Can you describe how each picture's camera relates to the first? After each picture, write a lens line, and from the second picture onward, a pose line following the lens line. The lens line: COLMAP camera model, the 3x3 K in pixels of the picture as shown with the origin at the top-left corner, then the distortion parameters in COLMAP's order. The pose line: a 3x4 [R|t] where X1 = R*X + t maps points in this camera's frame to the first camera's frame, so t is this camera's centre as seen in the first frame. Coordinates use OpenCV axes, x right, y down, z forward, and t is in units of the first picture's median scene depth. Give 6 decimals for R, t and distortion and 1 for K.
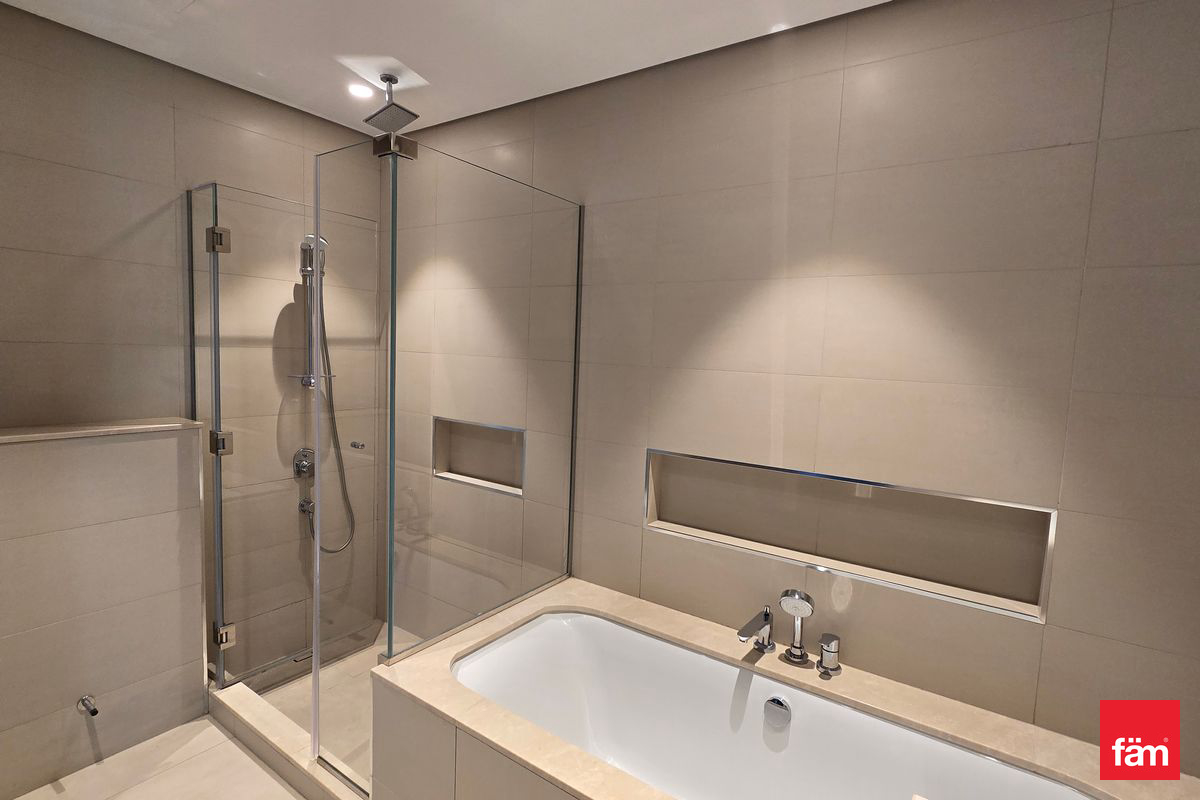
lens RADIAL K [[578.0, 0, 603.7], [0, 578.0, 401.2], [0, 0, 1]] dist [-0.001717, -0.000706]
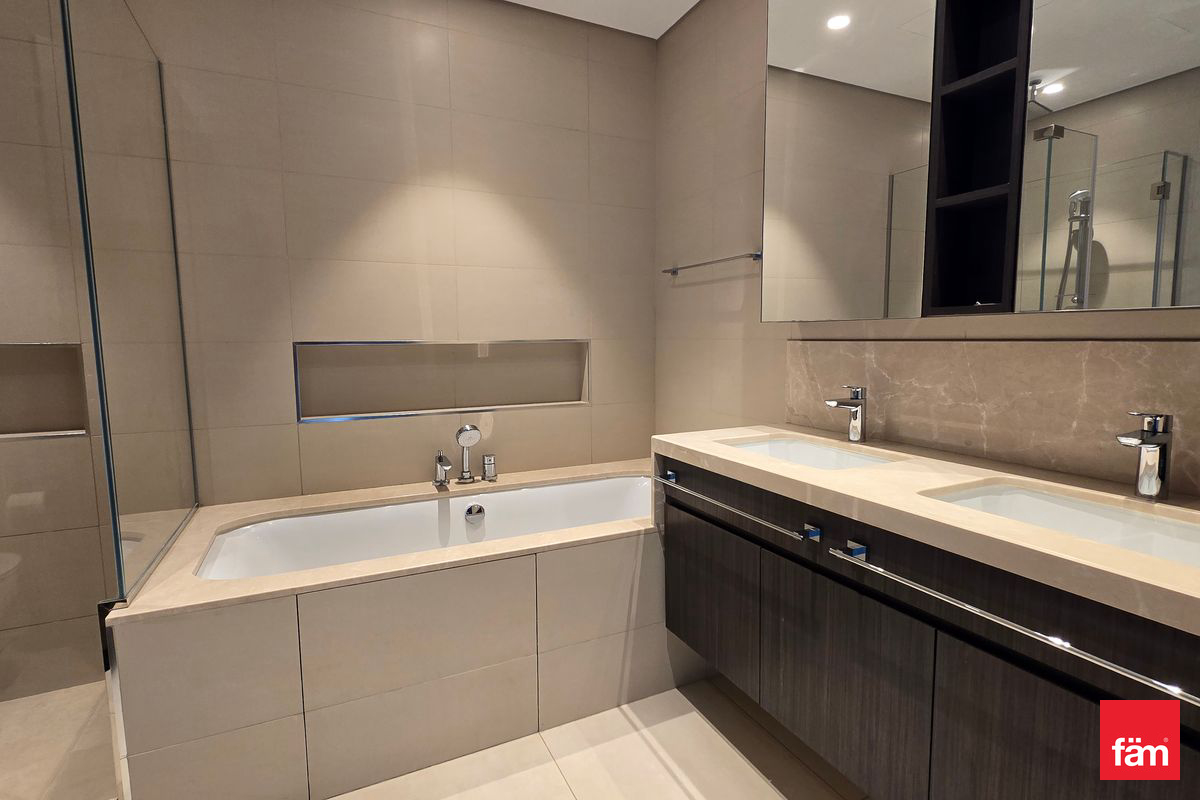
lens RADIAL K [[578.0, 0, 603.7], [0, 578.0, 401.2], [0, 0, 1]] dist [-0.001717, -0.000706]
pose [[0.498929, -0.146625, 0.854149, -0.600734], [0.100750, 0.988715, 0.110874, 0.144303], [-0.860767, 0.030737, 0.508071, 0.046889]]
